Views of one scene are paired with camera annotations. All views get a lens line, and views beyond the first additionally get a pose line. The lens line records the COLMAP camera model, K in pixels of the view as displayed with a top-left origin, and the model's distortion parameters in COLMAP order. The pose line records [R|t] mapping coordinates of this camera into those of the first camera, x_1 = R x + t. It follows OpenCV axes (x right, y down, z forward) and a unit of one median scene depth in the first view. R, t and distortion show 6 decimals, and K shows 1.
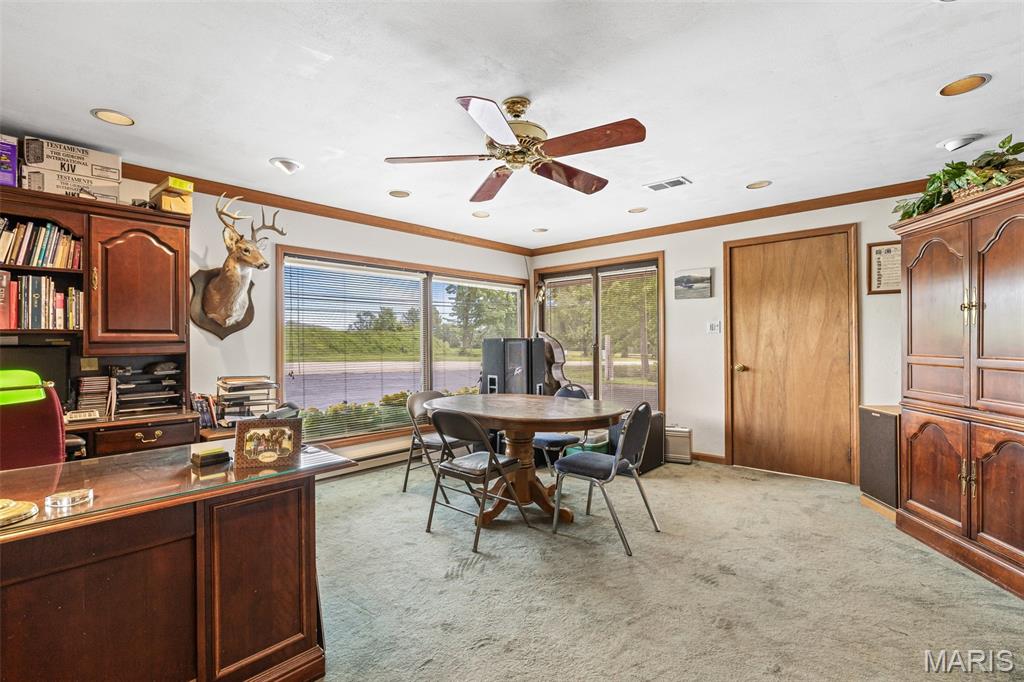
lens RADIAL K [[491.8, 0, 510.2], [0, 491.8, 346.0], [0, 0, 1]] dist [-0.001177, 0.000288]
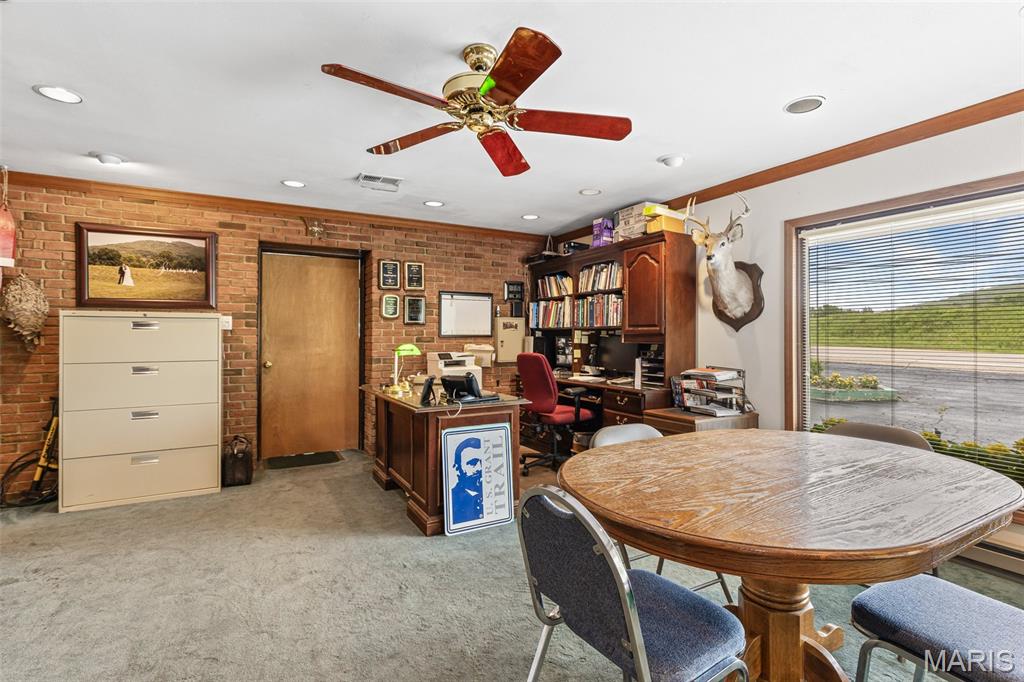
lens RADIAL K [[491.8, 0, 508.4], [0, 491.8, 334.7], [0, 0, 1]] dist [-0.001177, 0.000288]
pose [[-0.276275, -0.000416, -0.961079, 0.659769], [0.003076, 0.999994, -0.001317, -0.003787], [0.961074, -0.003320, -0.276272, 0.987833]]
